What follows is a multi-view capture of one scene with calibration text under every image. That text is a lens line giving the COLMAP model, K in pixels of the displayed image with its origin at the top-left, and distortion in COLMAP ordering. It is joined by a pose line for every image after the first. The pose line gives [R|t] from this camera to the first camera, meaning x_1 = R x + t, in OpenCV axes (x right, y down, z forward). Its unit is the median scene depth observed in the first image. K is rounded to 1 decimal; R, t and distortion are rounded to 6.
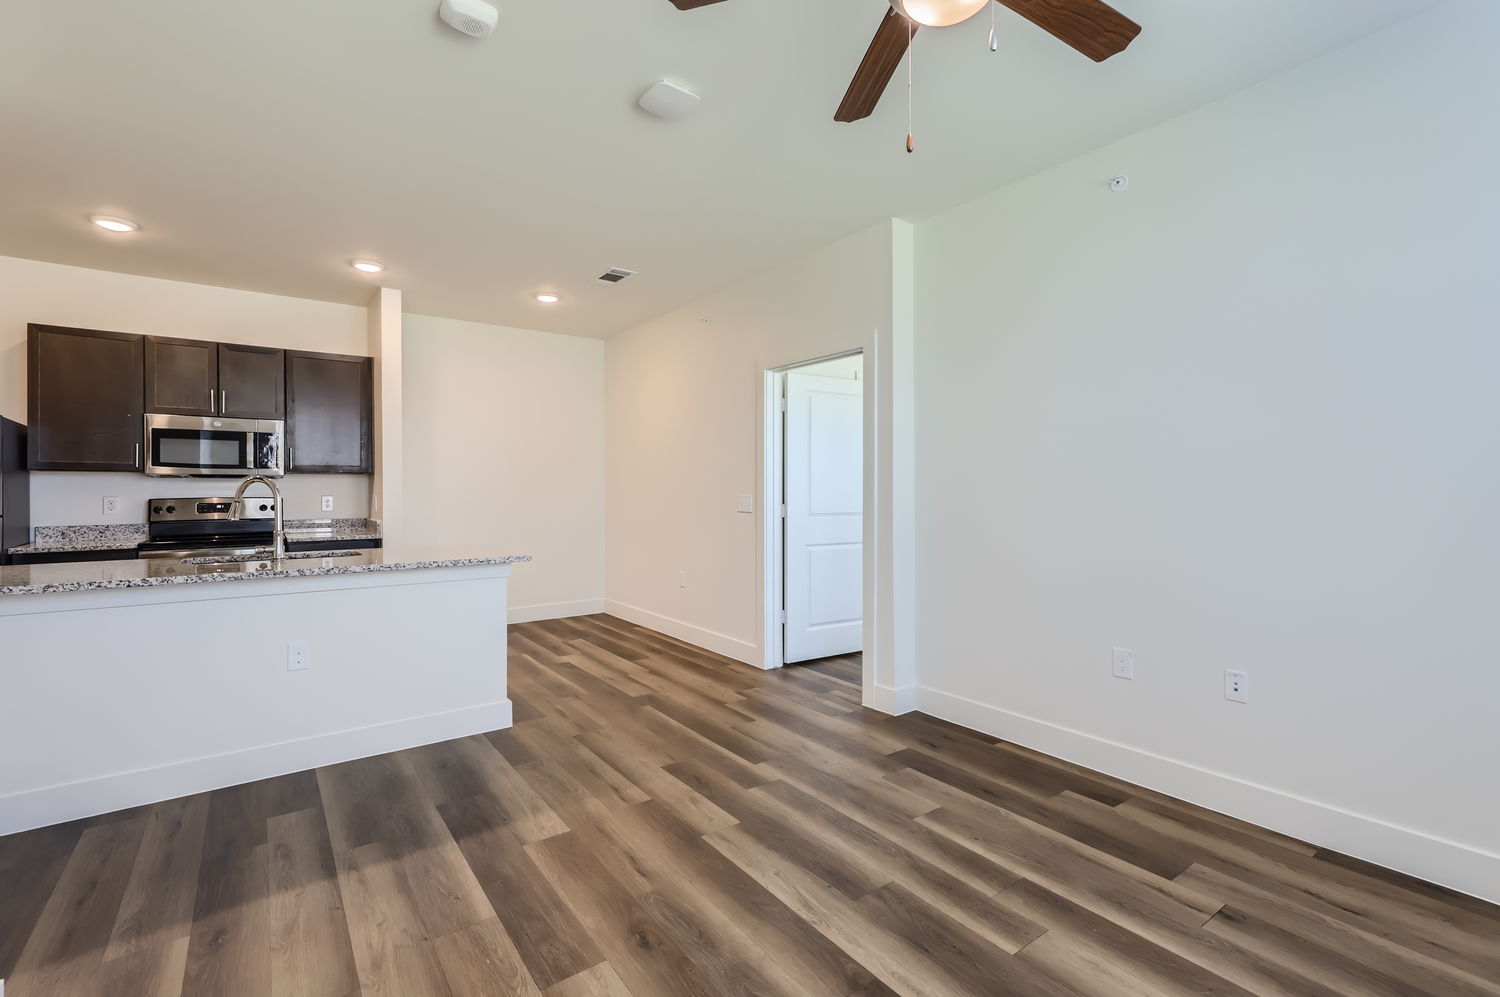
lens RADIAL K [[687.8, 0, 746.9], [0, 687.8, 495.7], [0, 0, 1]] dist [-0.001645, 0.000014]
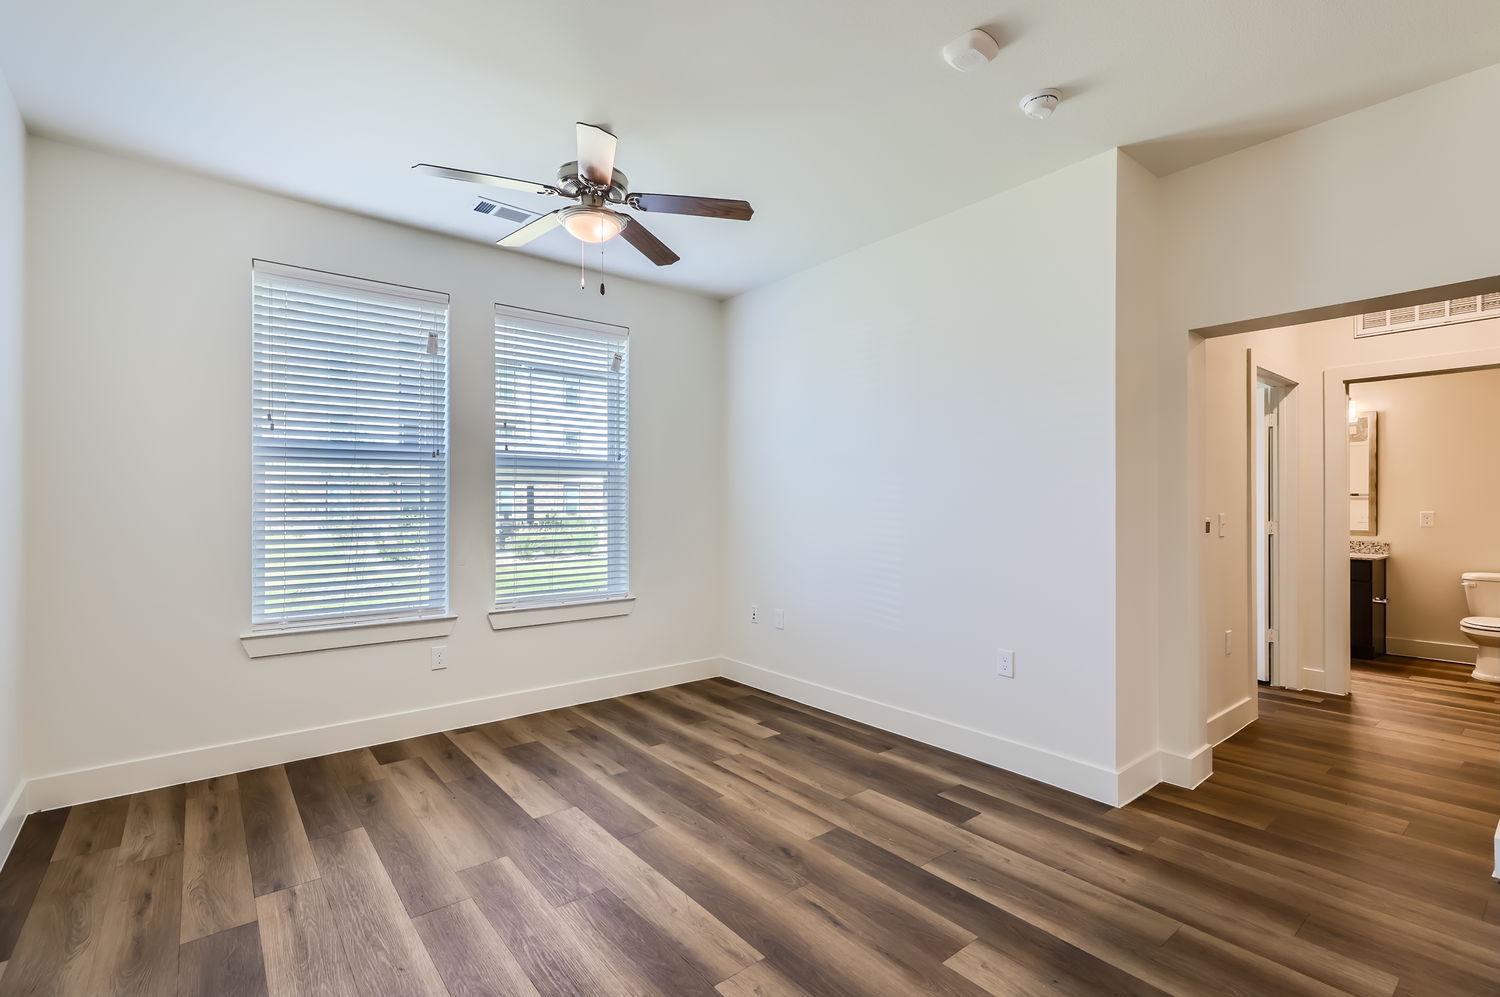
lens RADIAL K [[687.8, 0, 746.4], [0, 687.8, 503.4], [0, 0, 1]] dist [-0.001645, 0.000014]
pose [[-0.998794, 0.004249, -0.048915, -0.012272], [0.003915, 0.999968, 0.006924, -0.018843], [0.048943, 0.006724, -0.998779, 2.039232]]
